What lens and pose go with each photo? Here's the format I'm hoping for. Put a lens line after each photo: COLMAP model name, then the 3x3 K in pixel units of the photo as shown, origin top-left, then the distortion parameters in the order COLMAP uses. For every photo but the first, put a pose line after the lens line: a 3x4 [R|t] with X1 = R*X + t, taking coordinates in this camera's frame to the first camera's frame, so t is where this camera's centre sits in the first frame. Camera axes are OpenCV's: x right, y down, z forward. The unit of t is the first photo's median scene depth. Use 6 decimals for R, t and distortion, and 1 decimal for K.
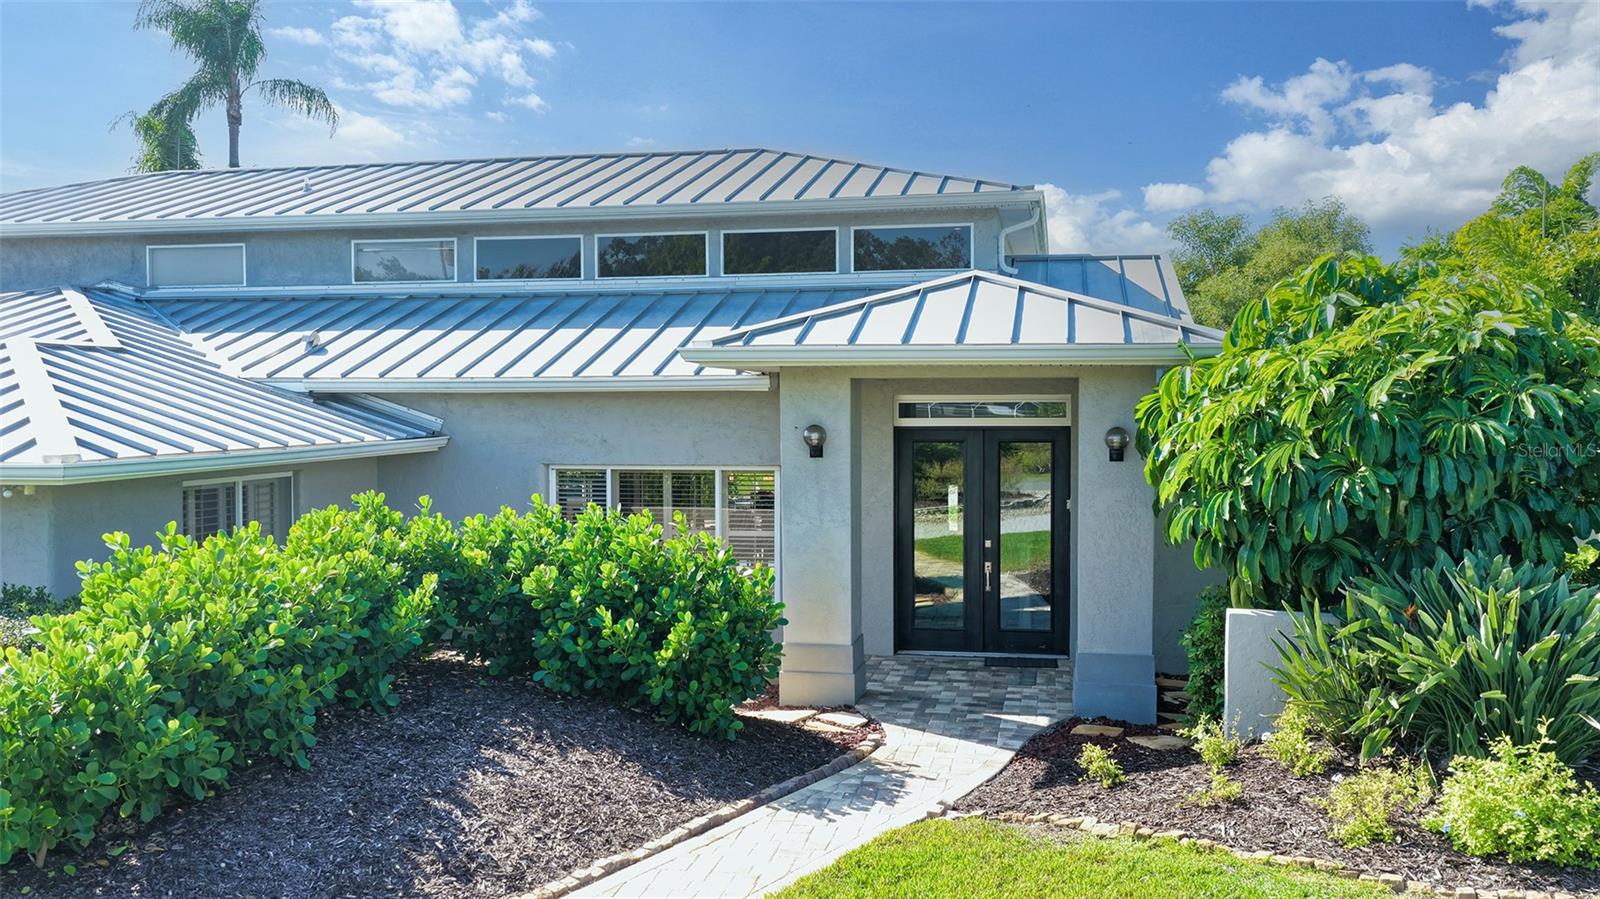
lens RADIAL K [[1321.4, 0, 800.0], [0, 1321.4, 449.5], [0, 0, 1]] dist [-0.006440, 0.004655]
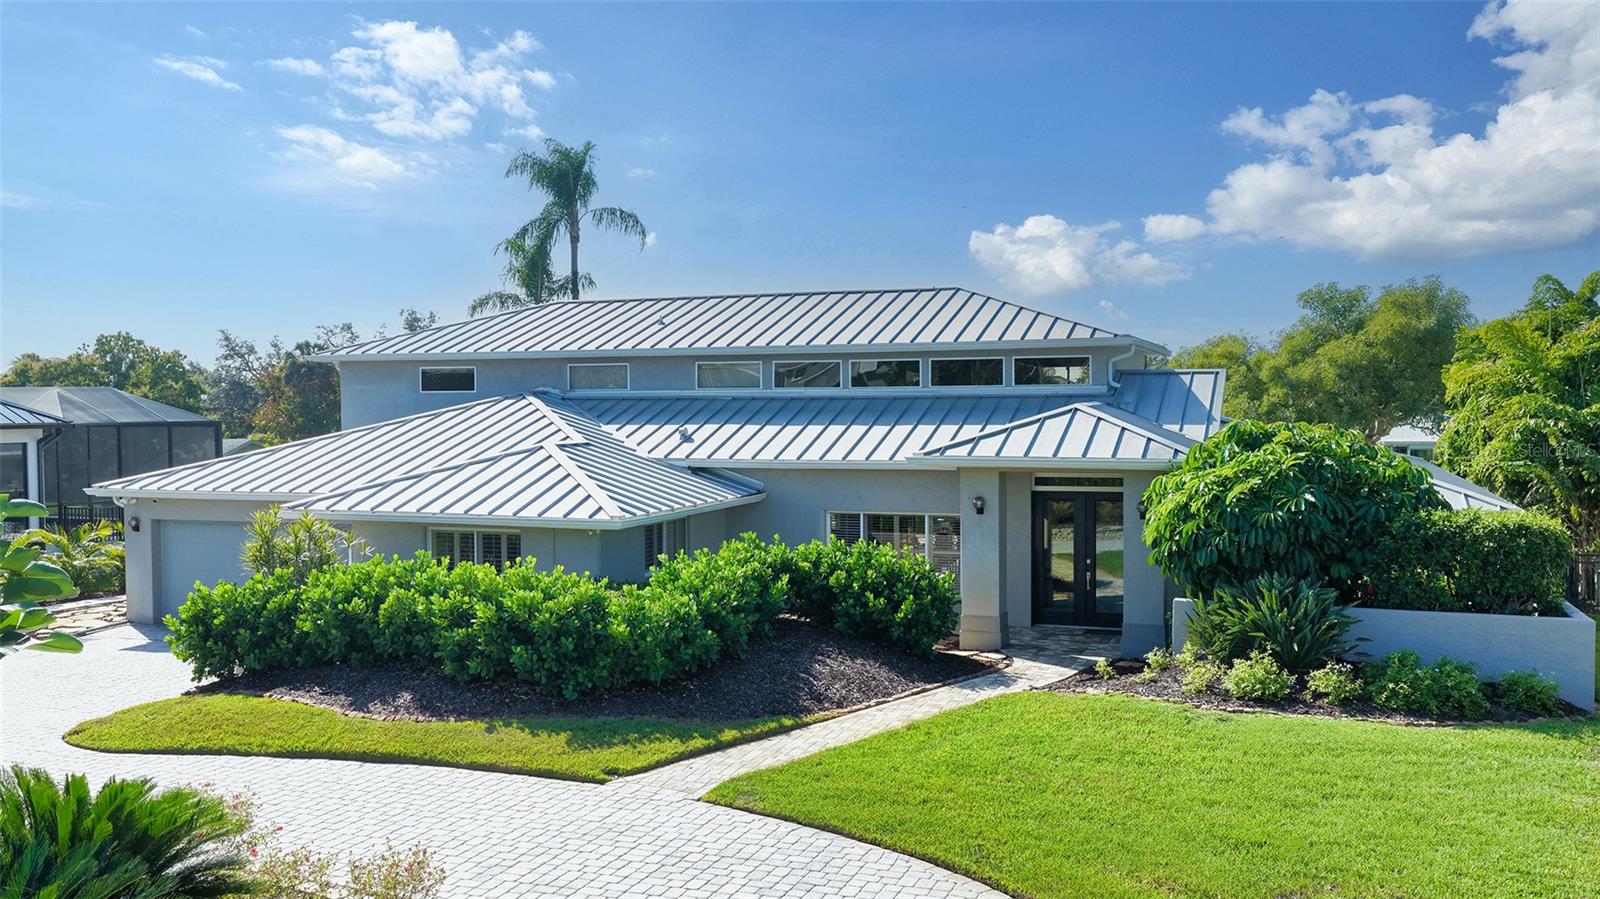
lens RADIAL K [[1321.4, 0, 800.0], [0, 1321.4, 449.5], [0, 0, 1]] dist [-0.006440, 0.004655]
pose [[0.987199, 0.002351, -0.159473, 0.061110], [-0.002598, 0.999996, -0.001339, -0.085000], [0.159469, 0.001736, 0.987201, -0.898633]]
